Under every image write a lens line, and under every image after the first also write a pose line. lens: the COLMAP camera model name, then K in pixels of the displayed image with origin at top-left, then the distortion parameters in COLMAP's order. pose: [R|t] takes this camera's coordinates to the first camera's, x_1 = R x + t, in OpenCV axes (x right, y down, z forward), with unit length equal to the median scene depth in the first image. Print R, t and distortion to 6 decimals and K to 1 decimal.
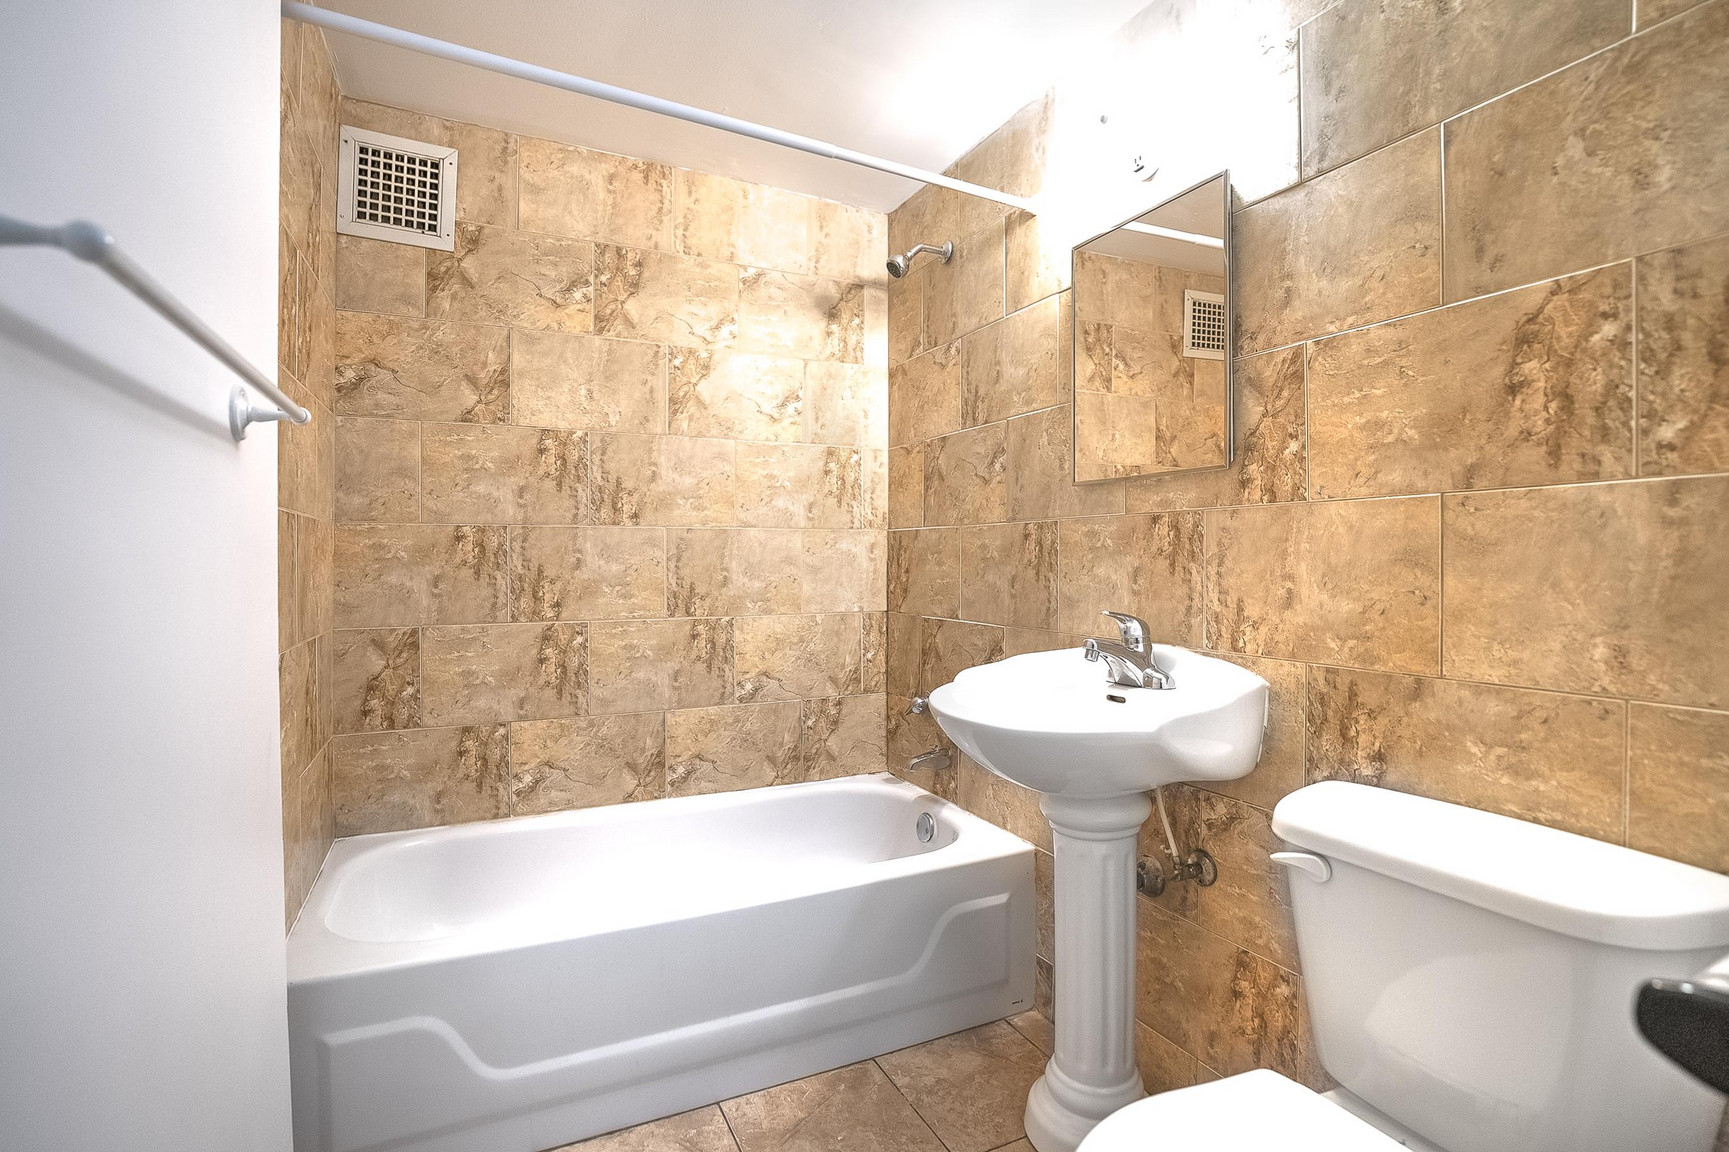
lens RADIAL K [[811.4, 0, 862.4], [0, 811.4, 564.9], [0, 0, 1]] dist [-0.058965, 0.023633]
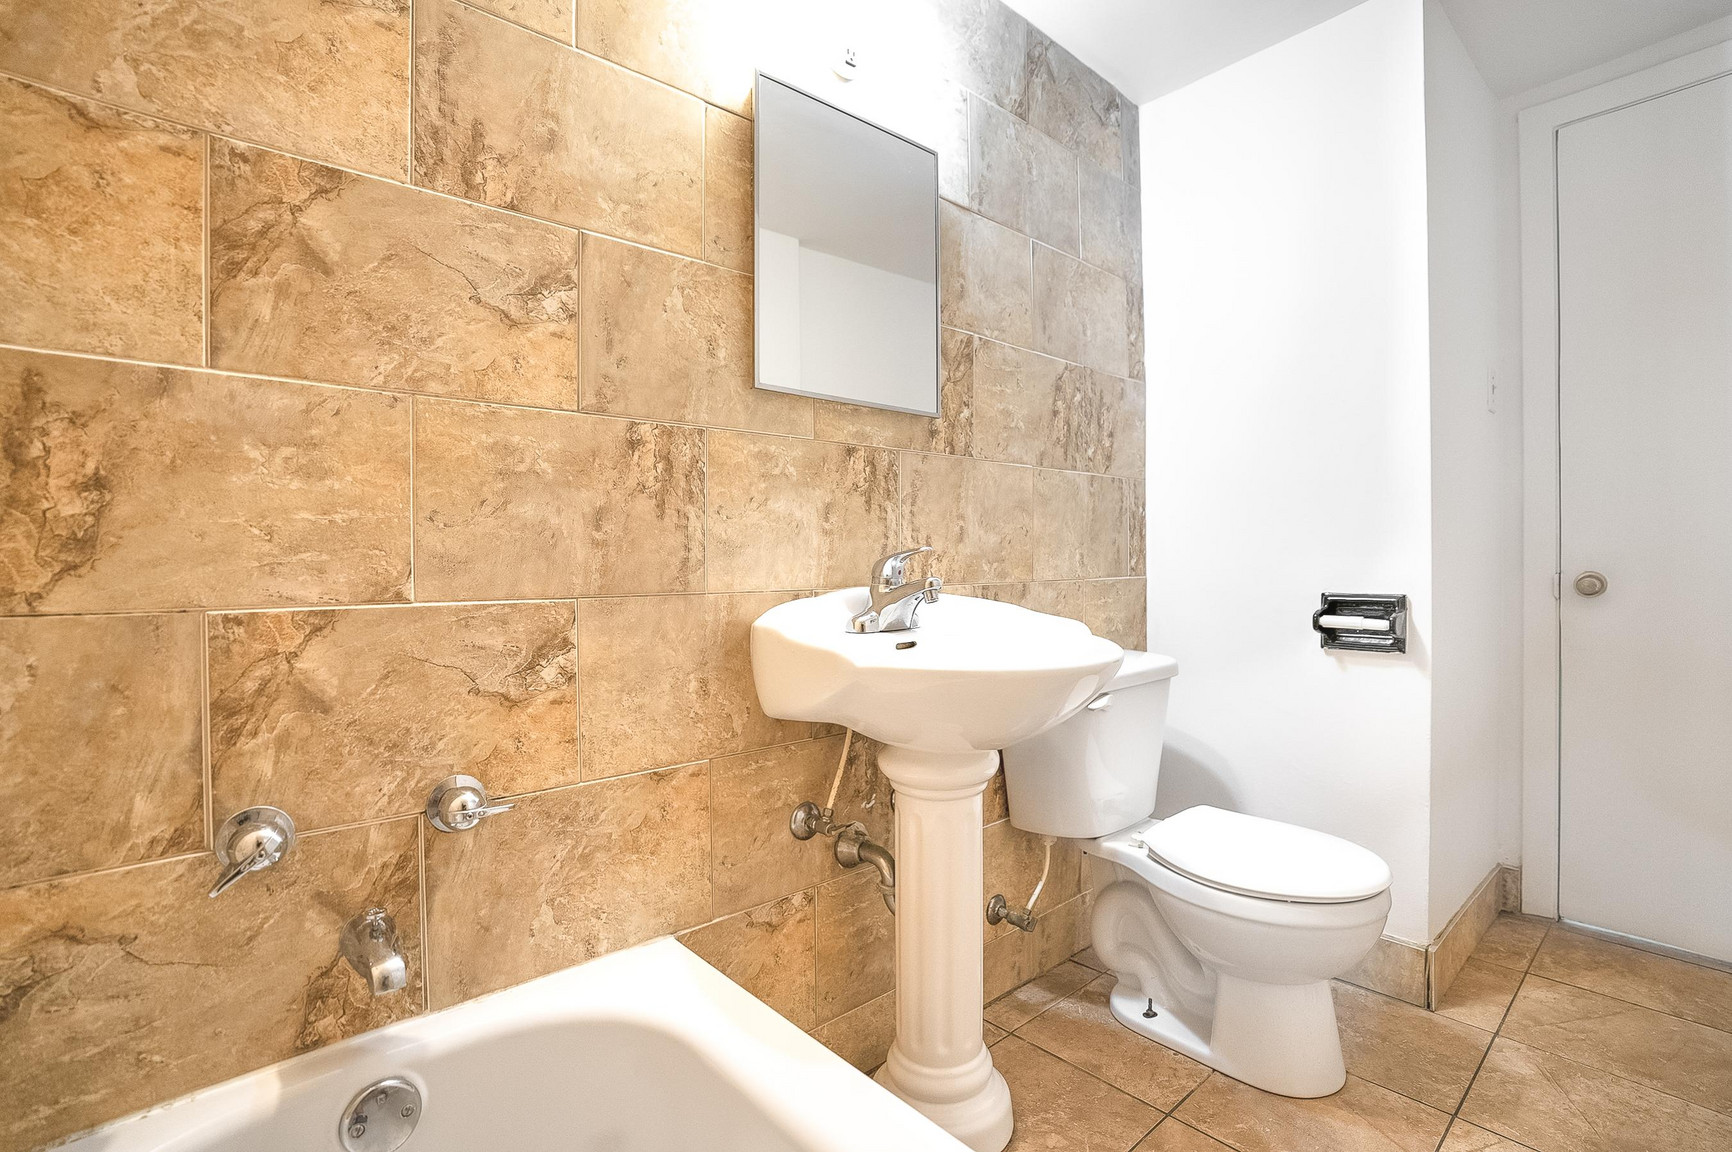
lens RADIAL K [[812.8, 0, 862.4], [0, 812.8, 572.4], [0, 0, 1]] dist [-0.058965, 0.023633]
pose [[-0.273121, -0.004926, 0.961967, -0.511459], [0.017262, 0.999801, 0.010021, 0.069410], [-0.961825, 0.019342, -0.272982, 1.201707]]
